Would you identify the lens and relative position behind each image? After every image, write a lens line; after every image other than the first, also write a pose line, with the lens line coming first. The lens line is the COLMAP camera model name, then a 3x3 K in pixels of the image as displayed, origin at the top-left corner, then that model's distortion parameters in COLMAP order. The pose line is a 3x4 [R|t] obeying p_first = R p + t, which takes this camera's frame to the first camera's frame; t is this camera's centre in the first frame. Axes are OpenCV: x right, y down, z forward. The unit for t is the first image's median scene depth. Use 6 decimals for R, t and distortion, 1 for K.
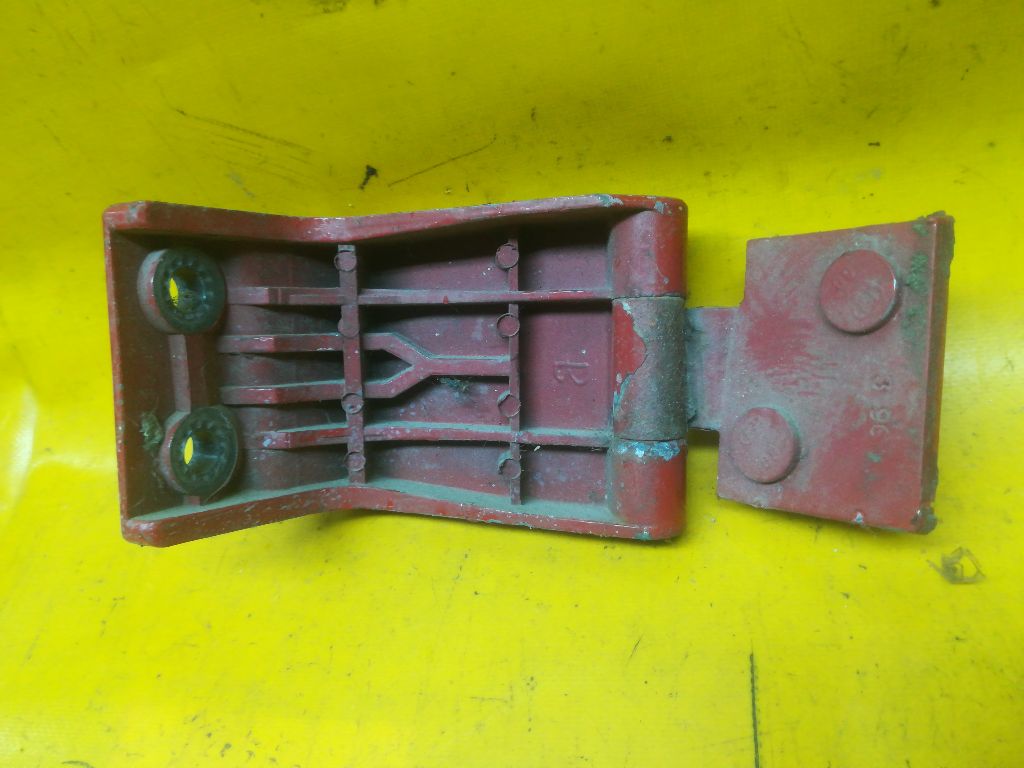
lens RADIAL K [[815.7, 0, 515.9], [0, 815.7, 380.0], [0, 0, 1]] dist [0.039263, -0.076212]
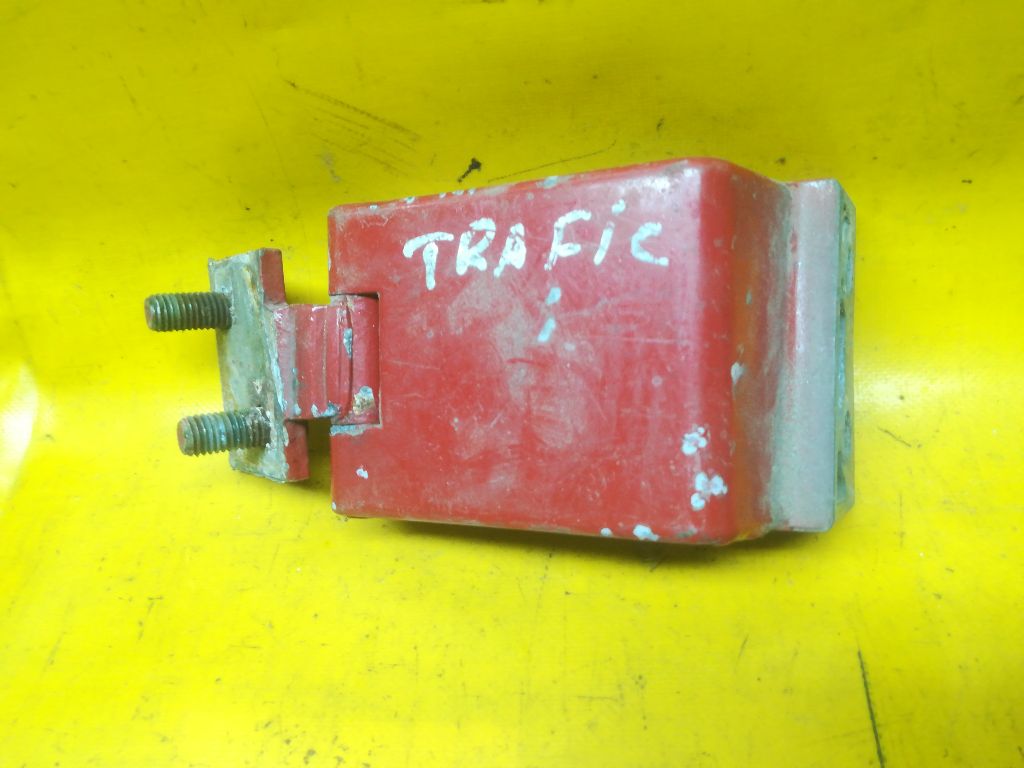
lens RADIAL K [[815.7, 0, 513.5], [0, 815.7, 377.9], [0, 0, 1]] dist [0.039263, -0.076212]
pose [[0.986696, 0.047357, 0.155525, -0.306680], [-0.045328, 0.998835, -0.016566, 0.018403], [-0.156128, 0.009296, 0.987693, 0.020158]]
